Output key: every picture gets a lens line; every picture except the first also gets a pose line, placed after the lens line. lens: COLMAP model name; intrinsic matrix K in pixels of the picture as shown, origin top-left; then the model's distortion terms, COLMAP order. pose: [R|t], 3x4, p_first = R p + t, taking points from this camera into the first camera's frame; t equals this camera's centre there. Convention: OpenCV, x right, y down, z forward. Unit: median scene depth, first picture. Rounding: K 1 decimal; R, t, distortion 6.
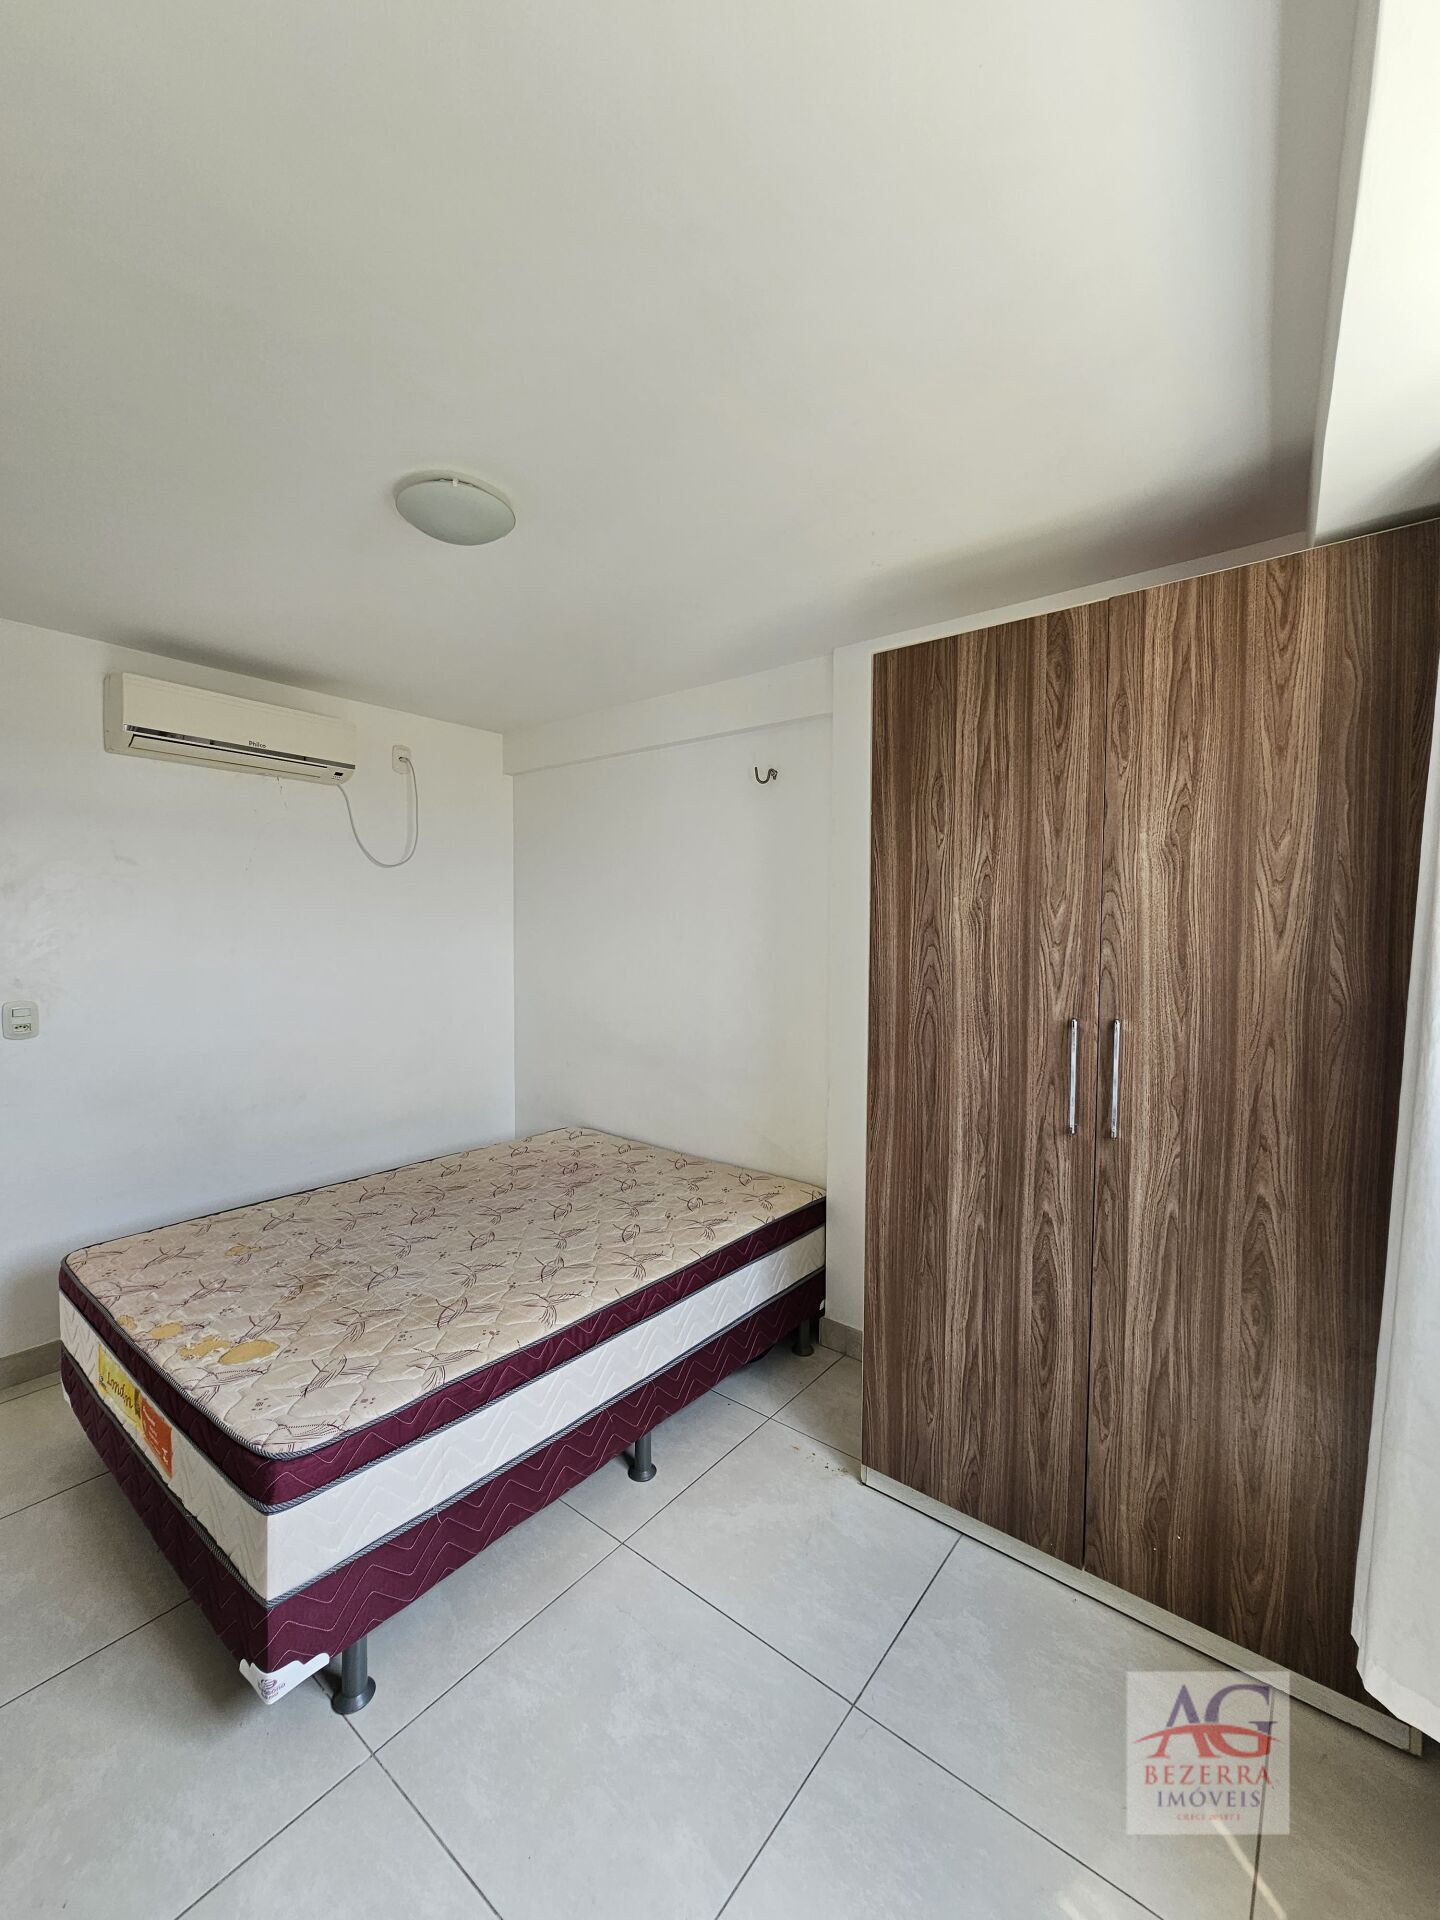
lens RADIAL K [[787.6, 0, 710.5], [0, 787.6, 957.0], [0, 0, 1]] dist [-0.008606, 0.002528]
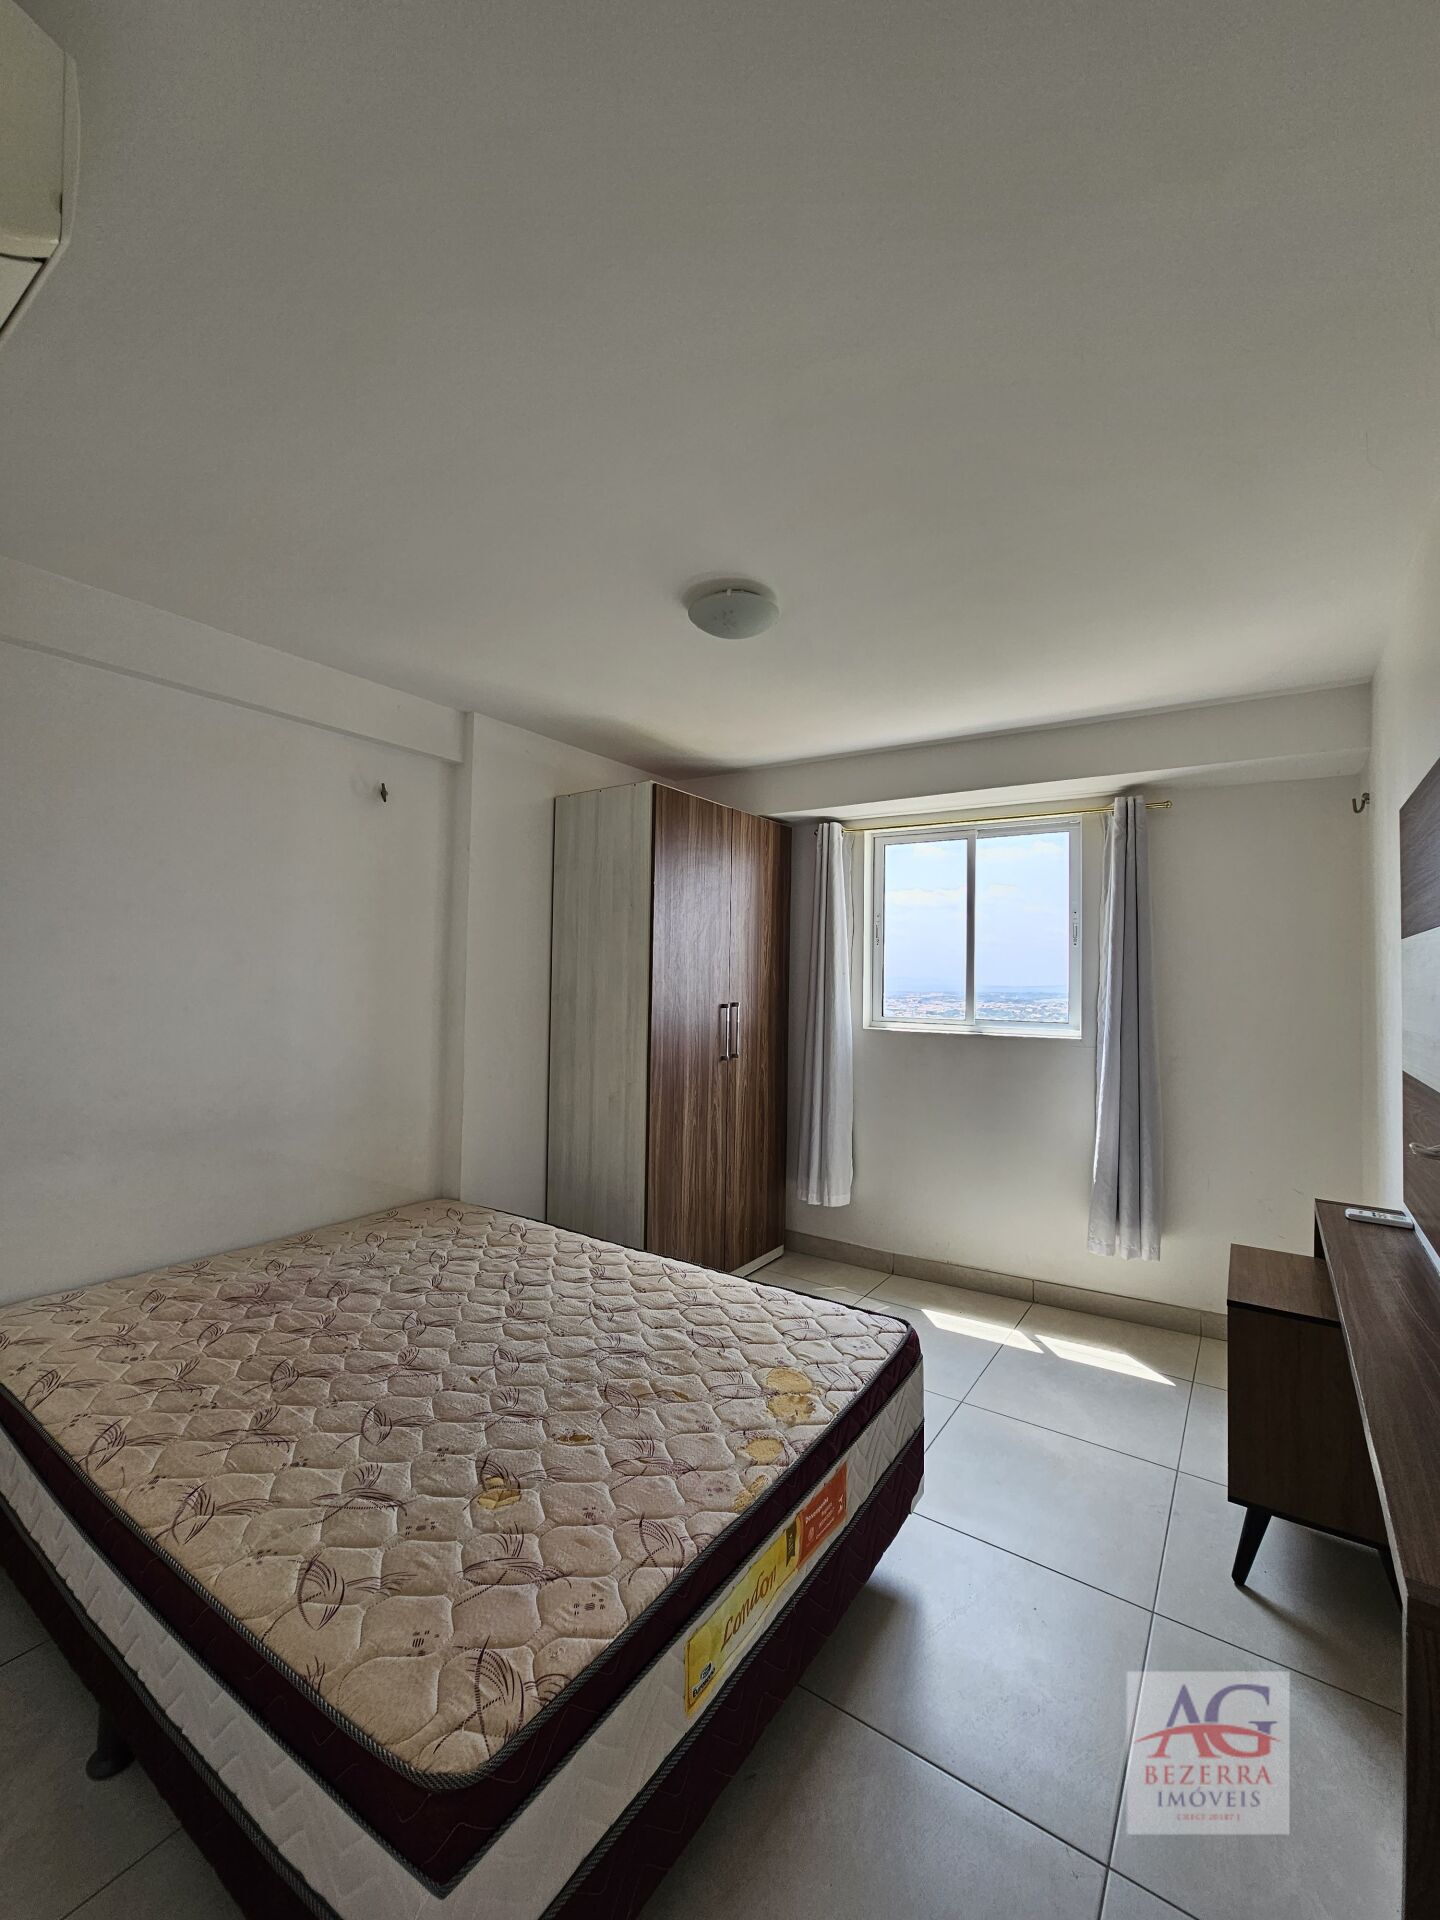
lens RADIAL K [[787.6, 0, 712.0], [0, 787.6, 959.0], [0, 0, 1]] dist [-0.008606, 0.002528]
pose [[-0.079310, 0.019138, 0.996666, -1.364701], [0.020520, 0.999635, -0.017562, -0.004249], [-0.996639, 0.019058, -0.079674, 1.019767]]
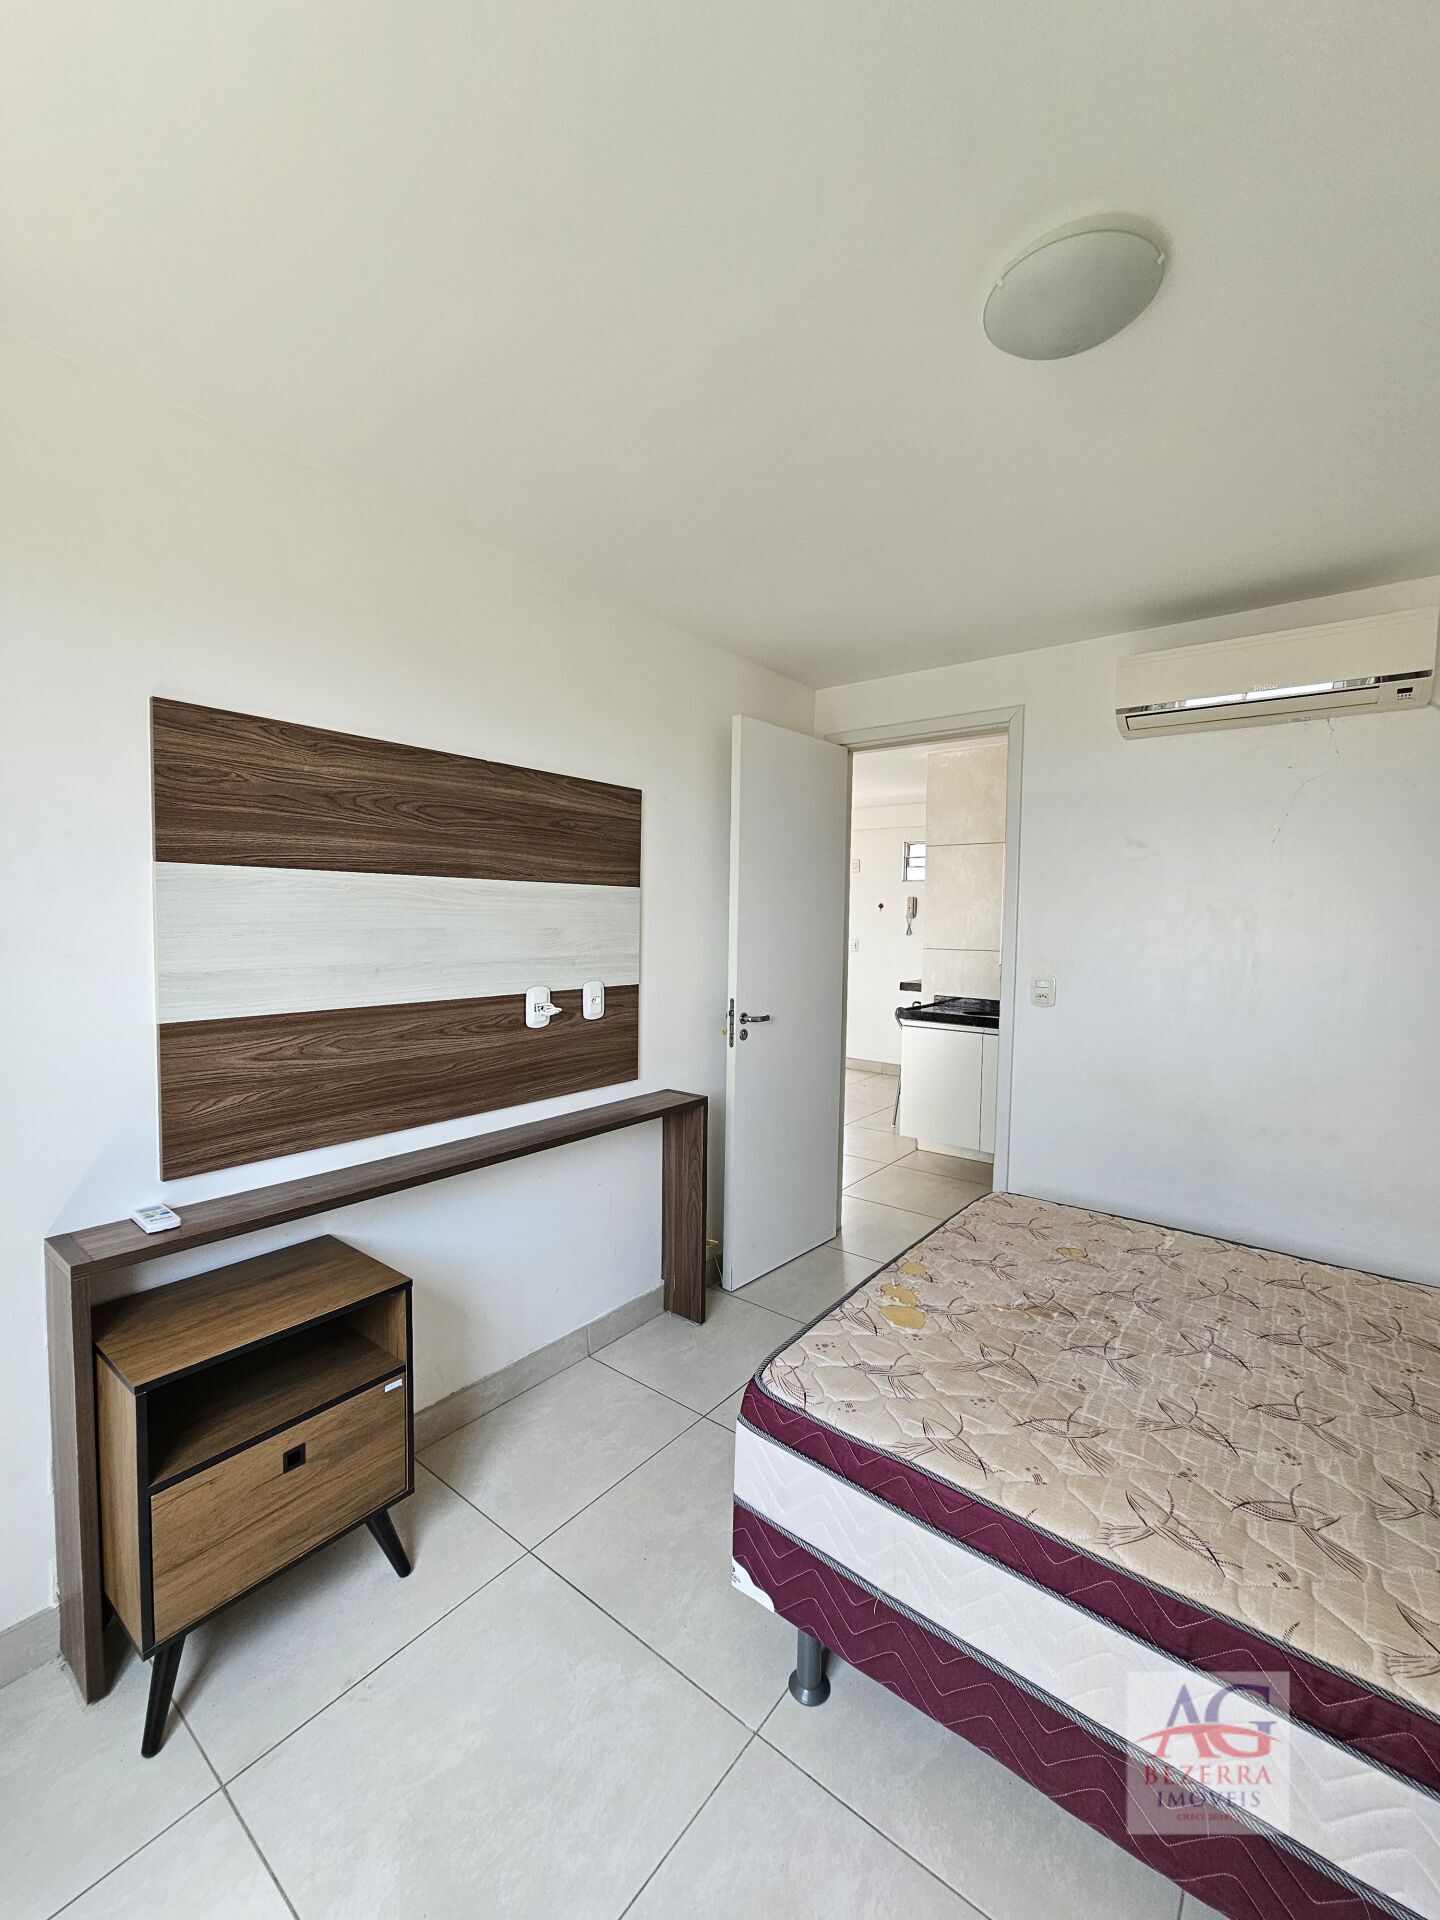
lens RADIAL K [[787.6, 0, 716.3], [0, 787.6, 961.0], [0, 0, 1]] dist [-0.008606, 0.002528]
pose [[0.004784, 0.049512, -0.998762, 0.355019], [-0.052288, 0.997420, 0.049195, 0.005233], [0.998621, 0.051988, 0.007360, 0.631798]]
